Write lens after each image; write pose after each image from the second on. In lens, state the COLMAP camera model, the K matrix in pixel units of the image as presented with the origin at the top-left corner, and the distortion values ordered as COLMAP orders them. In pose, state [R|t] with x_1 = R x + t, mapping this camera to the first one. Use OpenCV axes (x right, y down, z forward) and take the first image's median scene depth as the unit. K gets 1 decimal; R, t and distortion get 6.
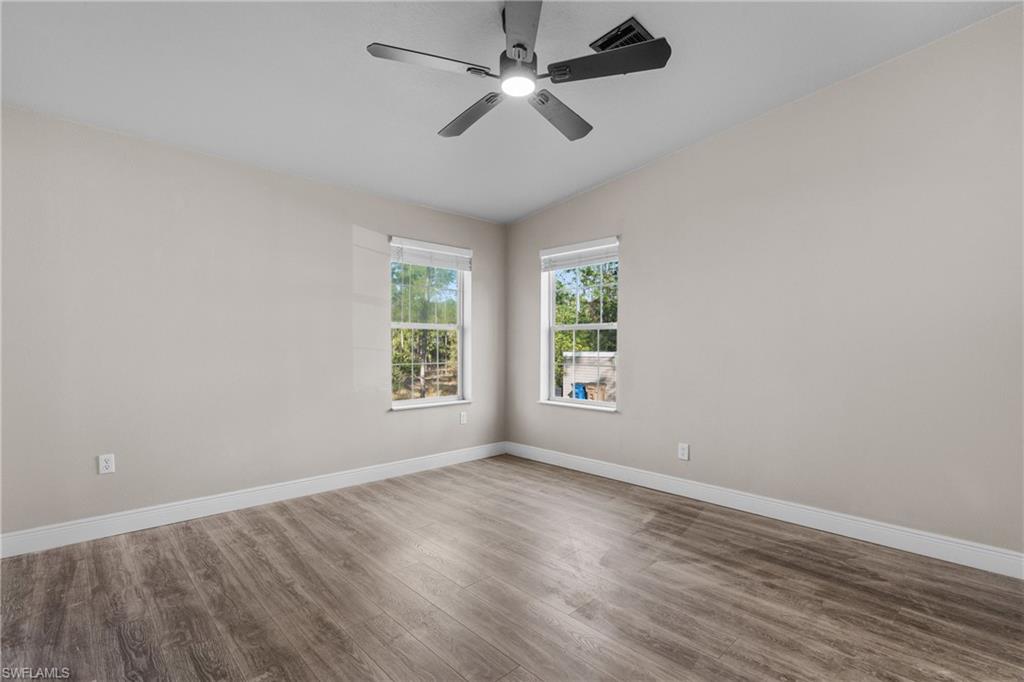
lens RADIAL K [[470.8, 0, 511.6], [0, 470.8, 336.1], [0, 0, 1]] dist [-0.003342, 0.000051]
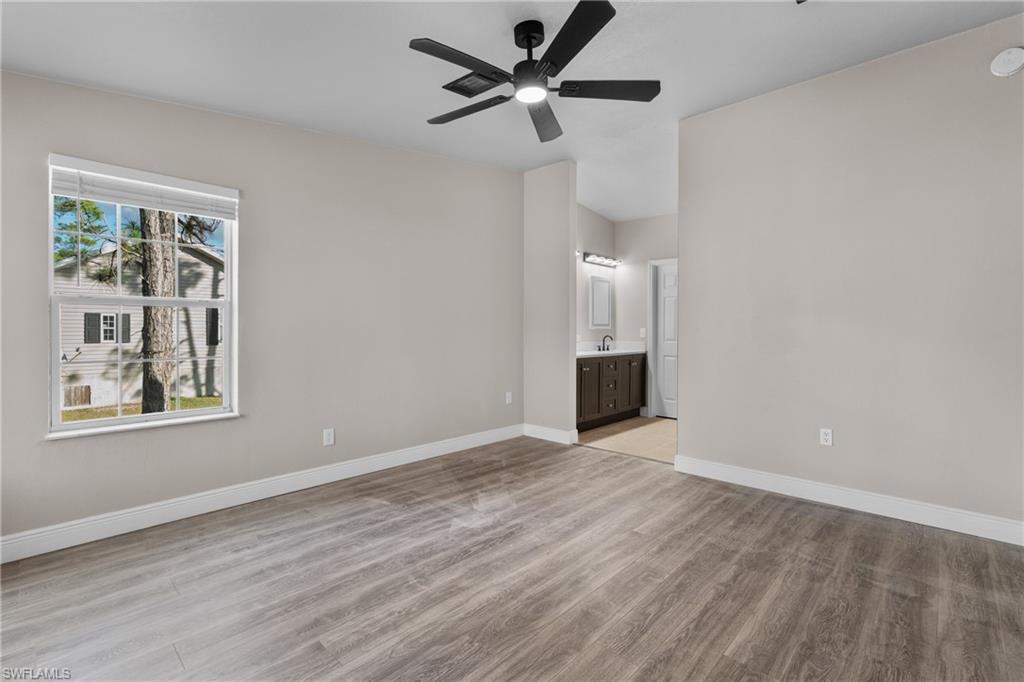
lens RADIAL K [[470.8, 0, 511.6], [0, 470.8, 336.1], [0, 0, 1]] dist [-0.003342, 0.000051]
pose [[-0.055101, -0.017500, 0.998327, -0.802232], [-0.020198, 0.999661, 0.016409, 0.017309], [-0.998276, -0.019260, -0.055436, 0.880194]]
